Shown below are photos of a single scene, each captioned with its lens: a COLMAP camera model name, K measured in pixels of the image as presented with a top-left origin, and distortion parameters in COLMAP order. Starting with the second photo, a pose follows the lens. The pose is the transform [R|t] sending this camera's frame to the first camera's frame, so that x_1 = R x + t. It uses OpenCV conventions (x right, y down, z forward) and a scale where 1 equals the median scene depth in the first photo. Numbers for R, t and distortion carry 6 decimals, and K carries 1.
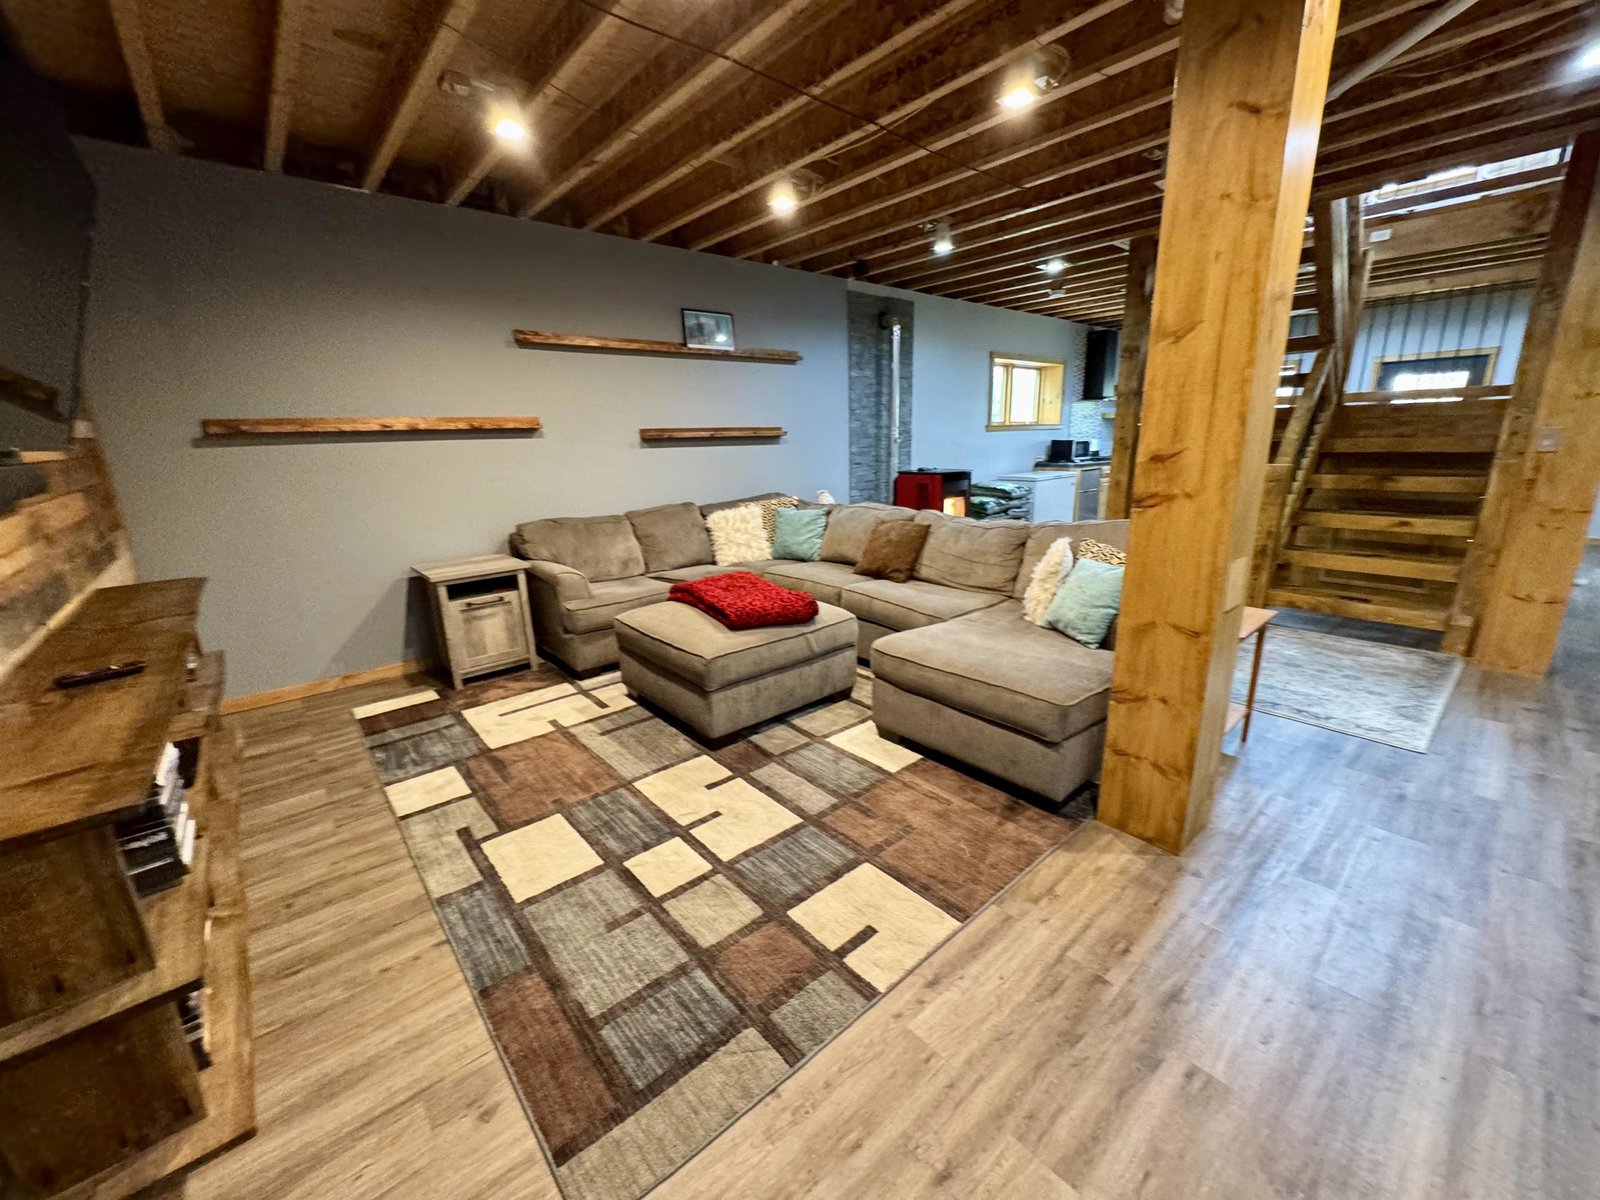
lens RADIAL K [[637.9, 0, 800.0], [0, 637.9, 600.0], [0, 0, 1]] dist [-0.004971, 0.000241]
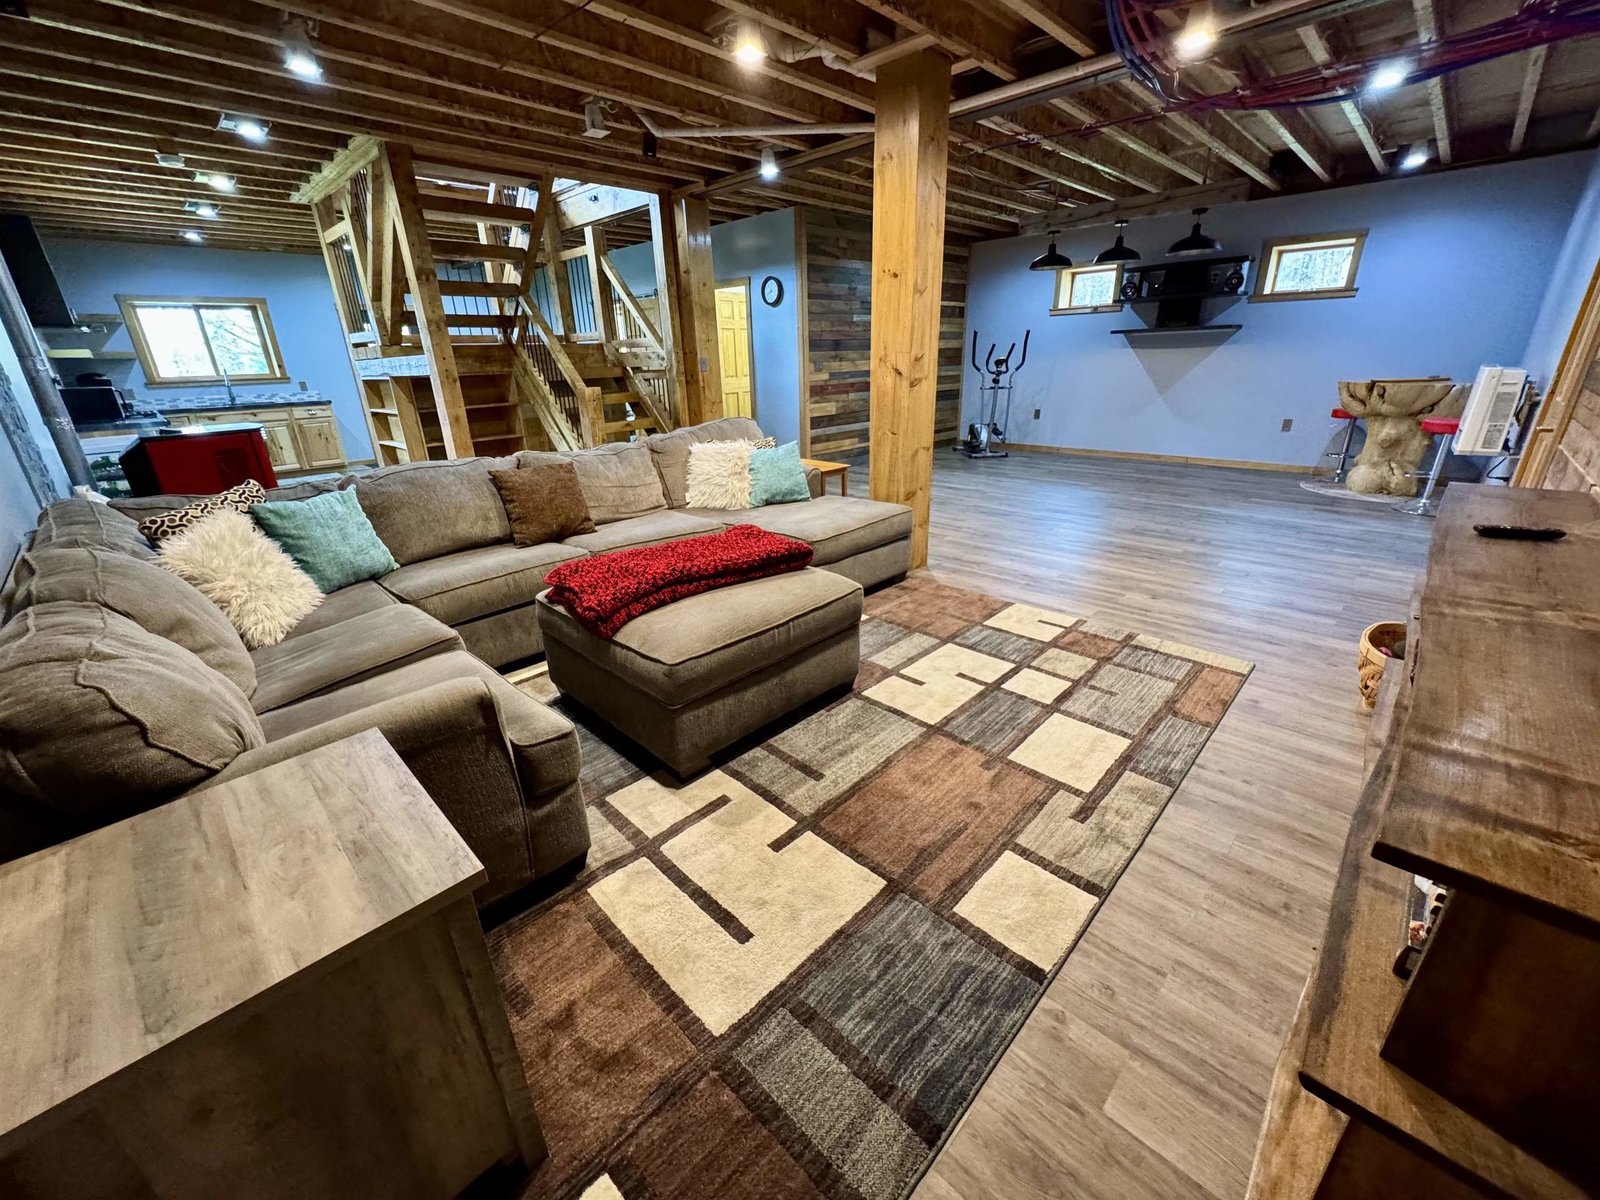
lens RADIAL K [[637.9, 0, 800.0], [0, 637.9, 600.0], [0, 0, 1]] dist [-0.004971, 0.000241]
pose [[-0.086425, -0.332488, 0.939139, -0.876009], [0.276934, 0.897497, 0.343230, -0.203194], [-0.956995, 0.289743, 0.014511, 0.930341]]
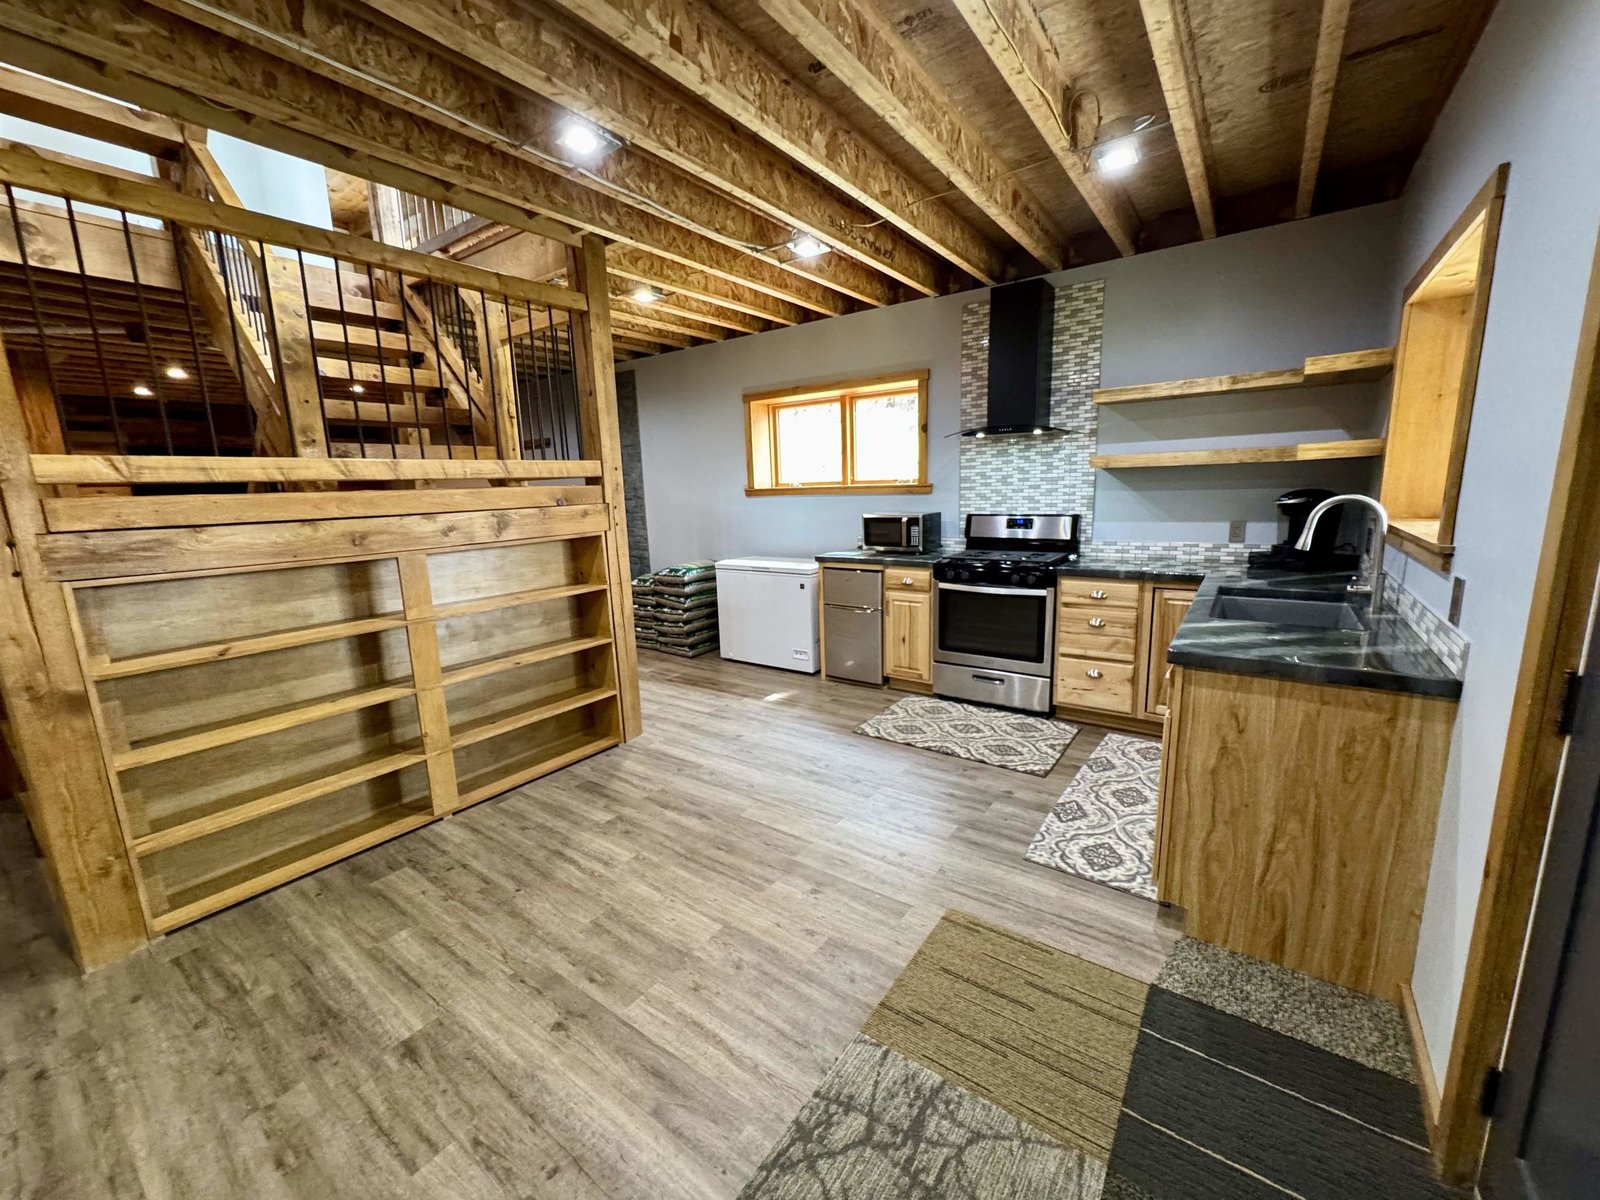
lens RADIAL K [[637.9, 0, 800.0], [0, 637.9, 600.0], [0, 0, 1]] dist [-0.004971, 0.000241]
pose [[0.236072, 0.189006, -0.953177, 2.510836], [-0.219071, 0.966001, 0.137292, -0.634328], [0.946720, 0.176403, 0.269451, 2.100179]]
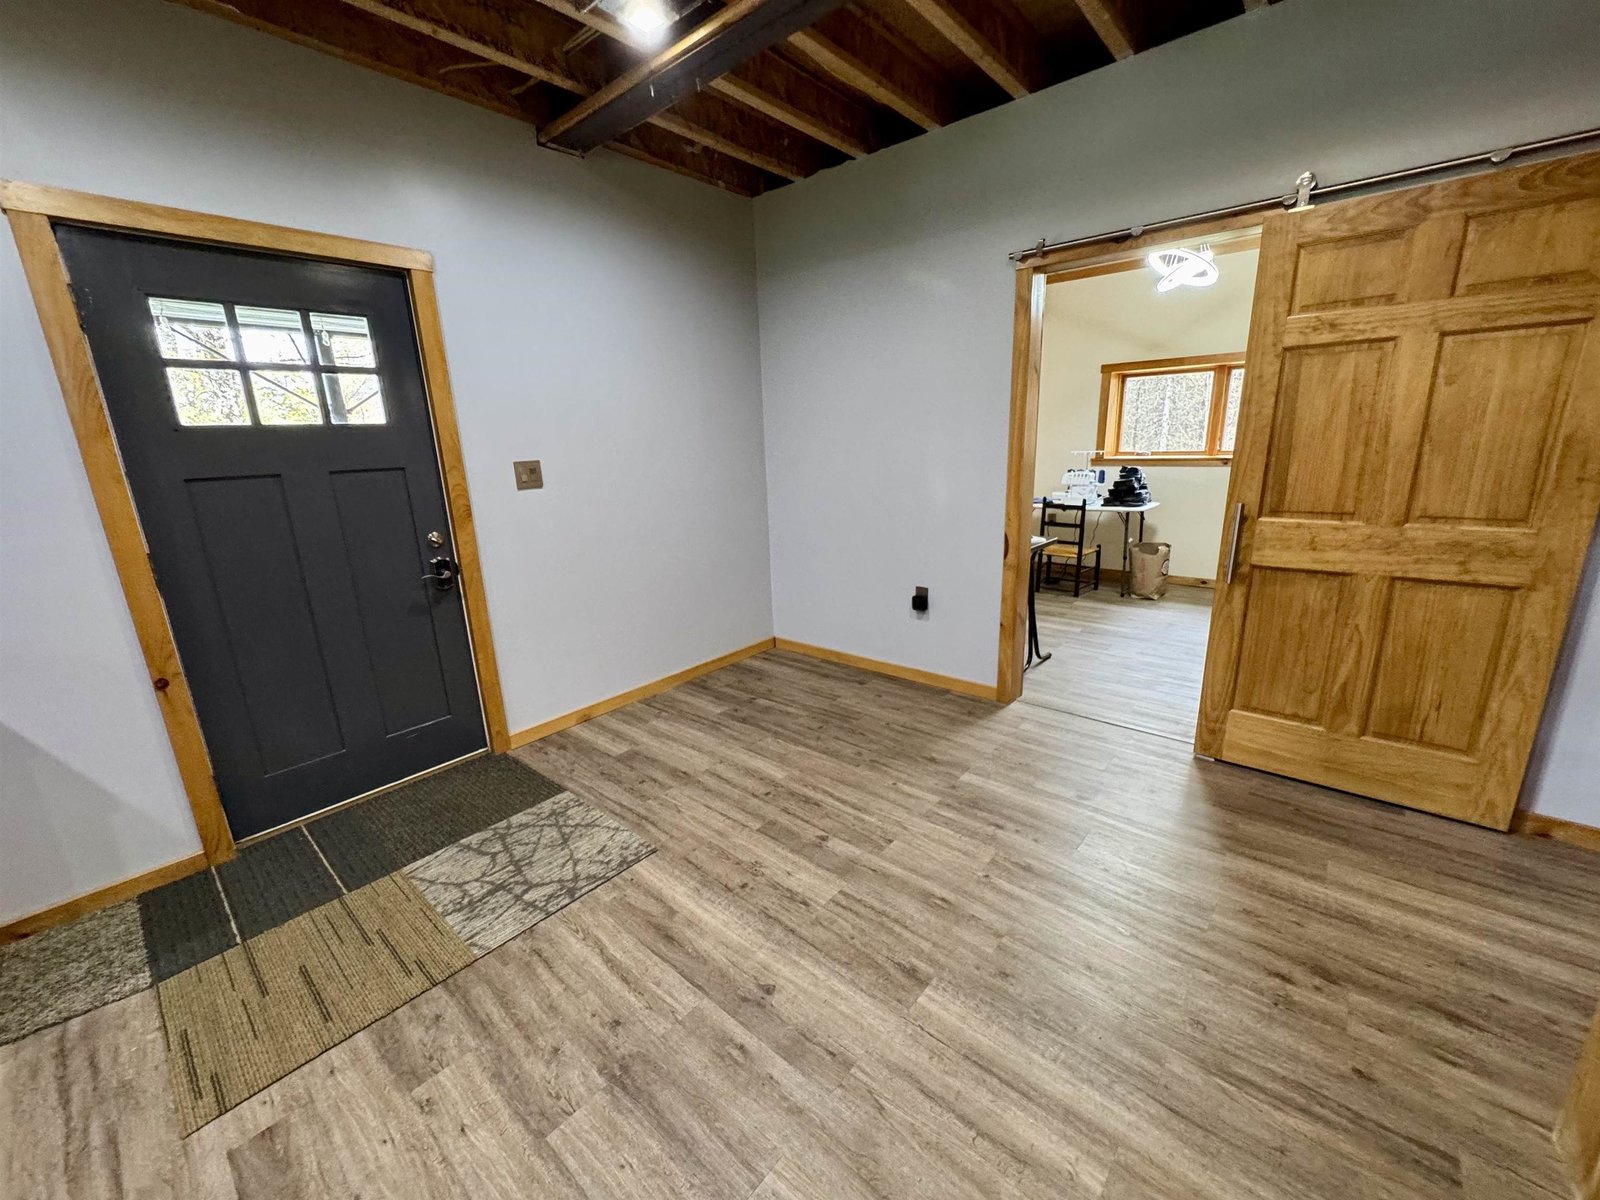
lens RADIAL K [[637.9, 0, 800.0], [0, 637.9, 600.0], [0, 0, 1]] dist [-0.004971, 0.000241]
pose [[-0.145387, -0.220828, 0.964416, 1.629544], [0.286647, 0.923563, 0.254686, -0.576726], [-0.946940, 0.313475, -0.070975, 2.033045]]
